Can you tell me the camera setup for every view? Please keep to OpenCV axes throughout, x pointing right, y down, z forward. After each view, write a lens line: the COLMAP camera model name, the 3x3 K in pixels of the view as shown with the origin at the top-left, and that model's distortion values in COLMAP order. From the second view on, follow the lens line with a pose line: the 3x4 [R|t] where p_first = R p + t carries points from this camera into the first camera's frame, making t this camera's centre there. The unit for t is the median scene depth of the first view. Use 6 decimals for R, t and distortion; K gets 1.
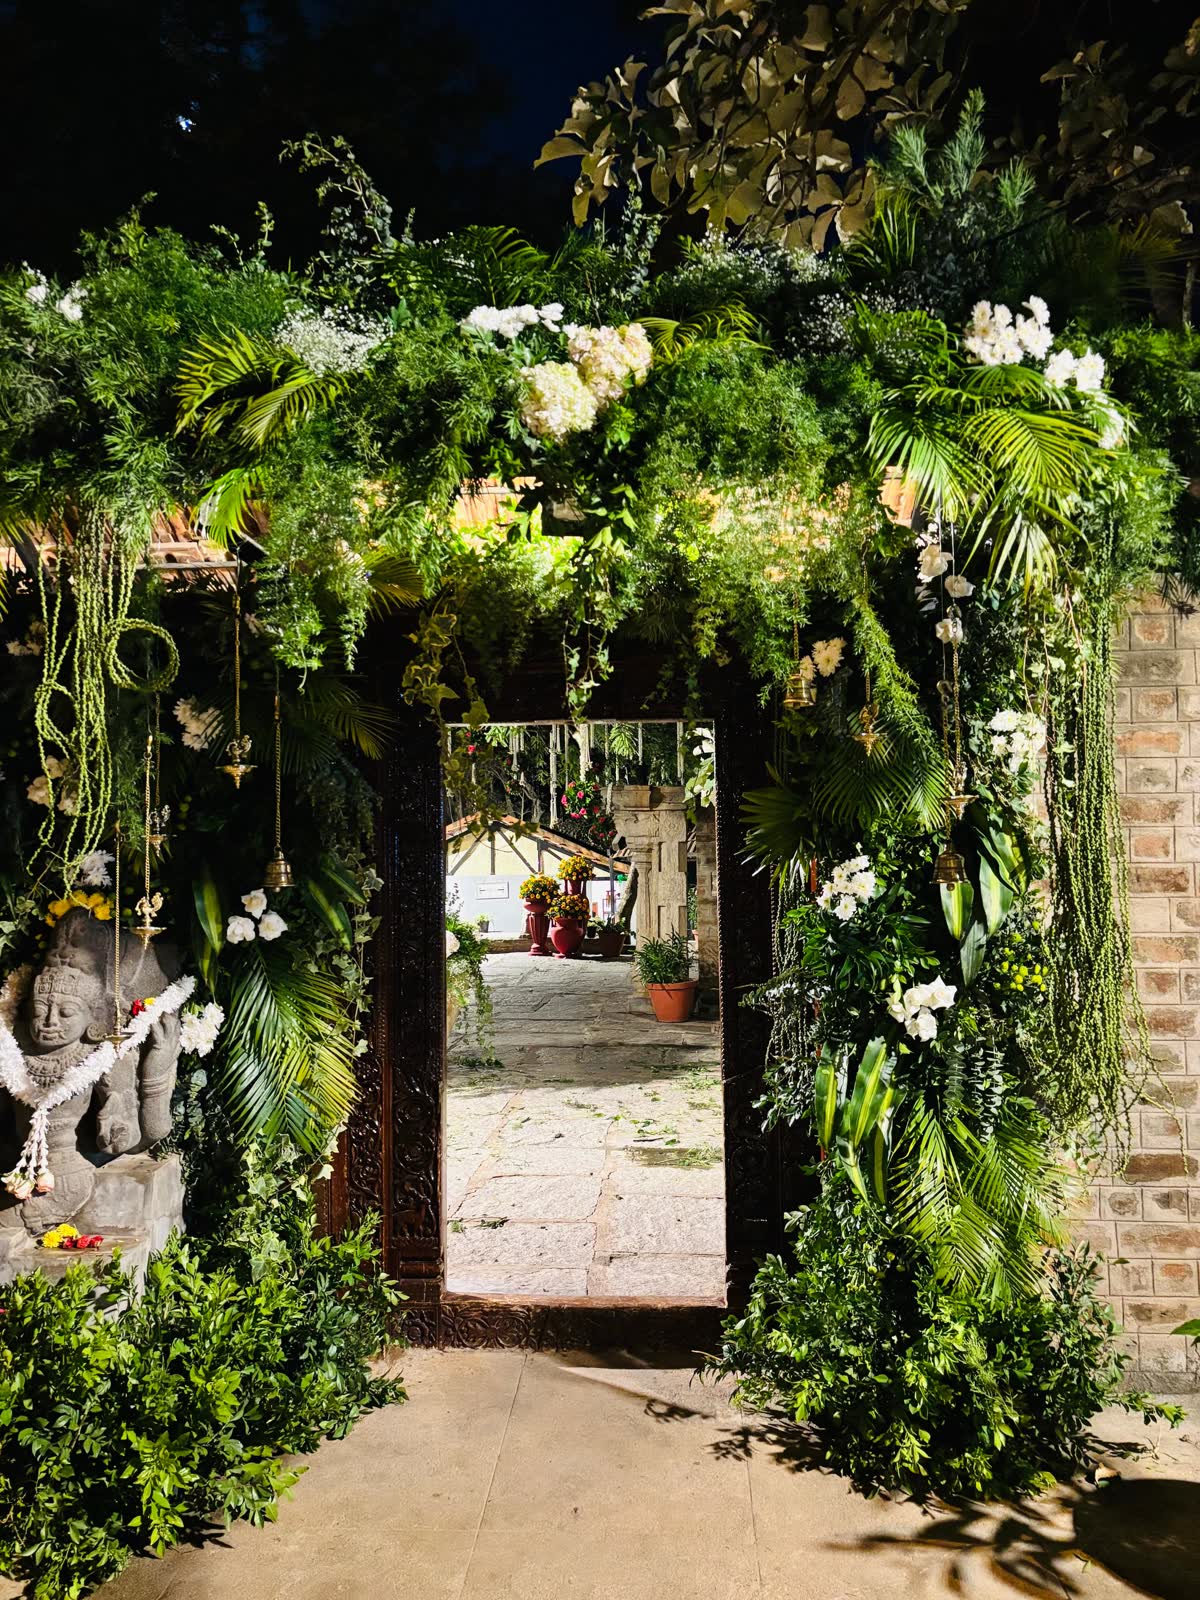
lens RADIAL K [[1261.6, 0, 551.5], [0, 1261.6, 799.4], [0, 0, 1]] dist [0.062407, -0.023618]
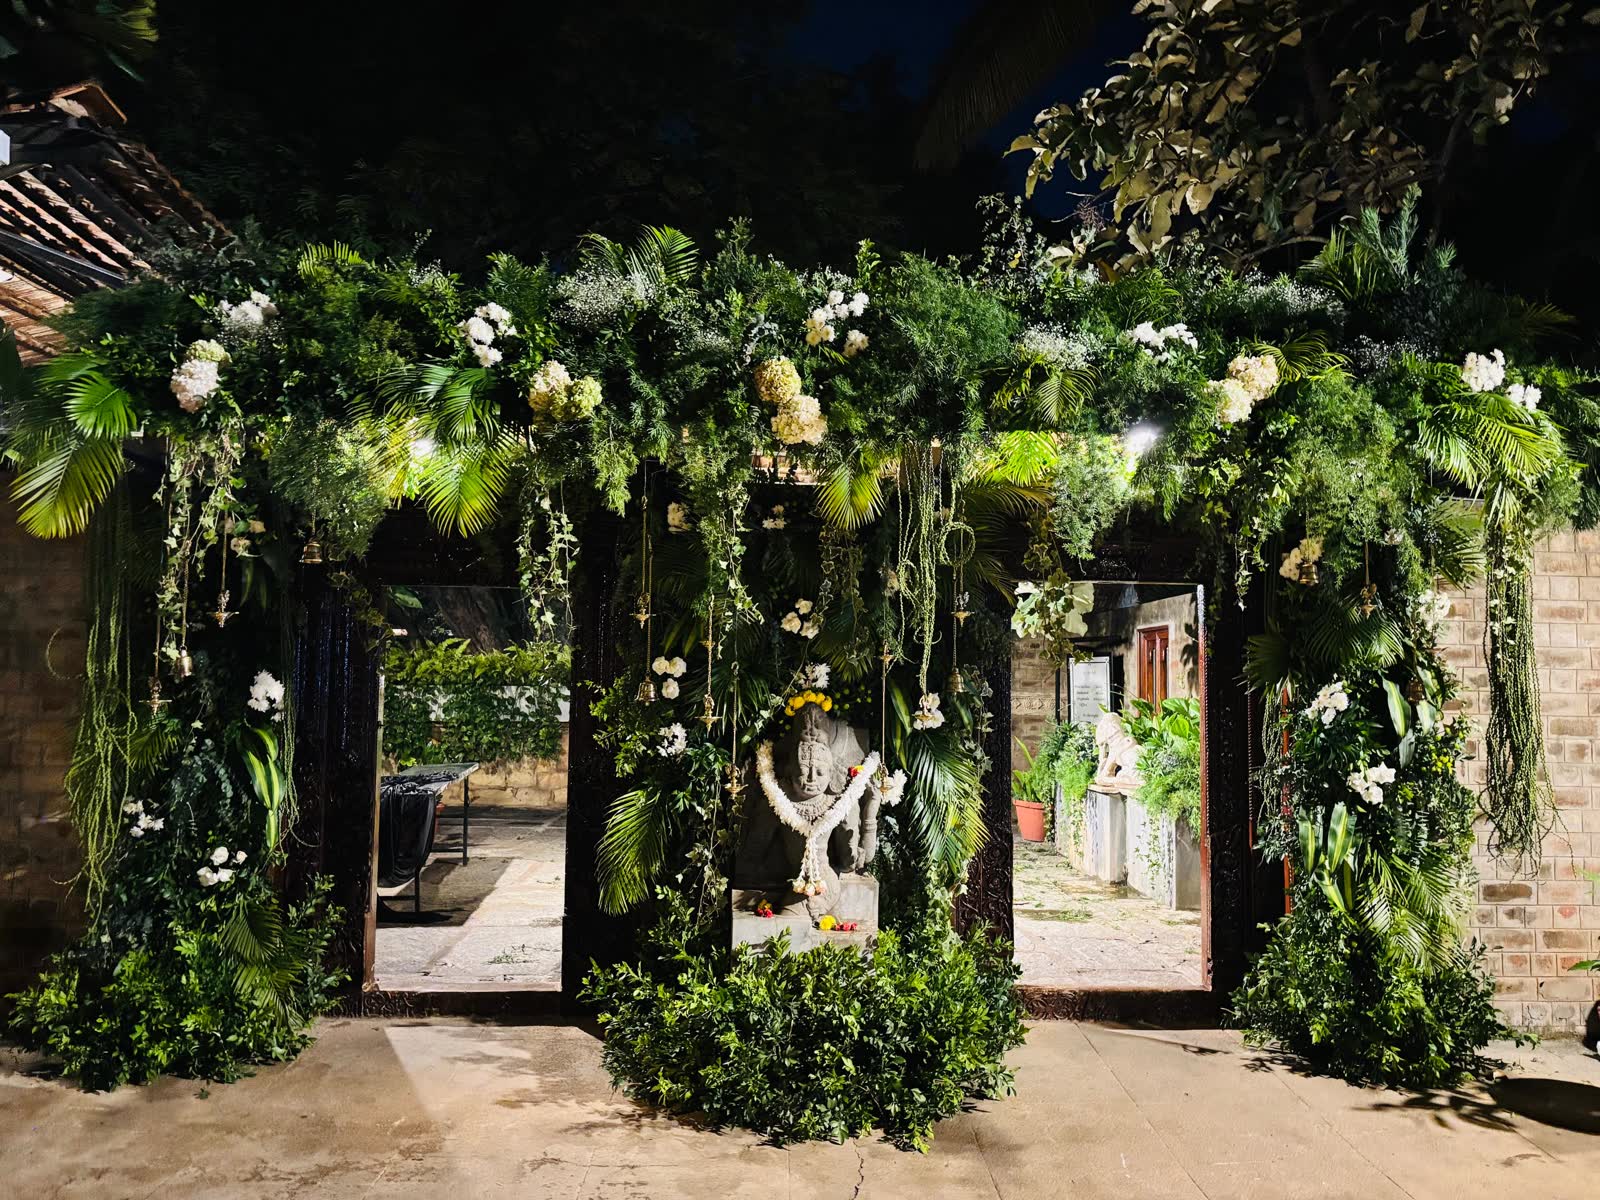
lens RADIAL K [[1261.6, 0, 800.9], [0, 1261.6, 592.7], [0, 0, 1]] dist [0.062407, -0.023618]
pose [[0.993216, 0.033720, 0.111289, -0.576846], [-0.031611, 0.999287, -0.020658, -0.010551], [-0.111906, 0.017000, 0.993573, -0.457083]]
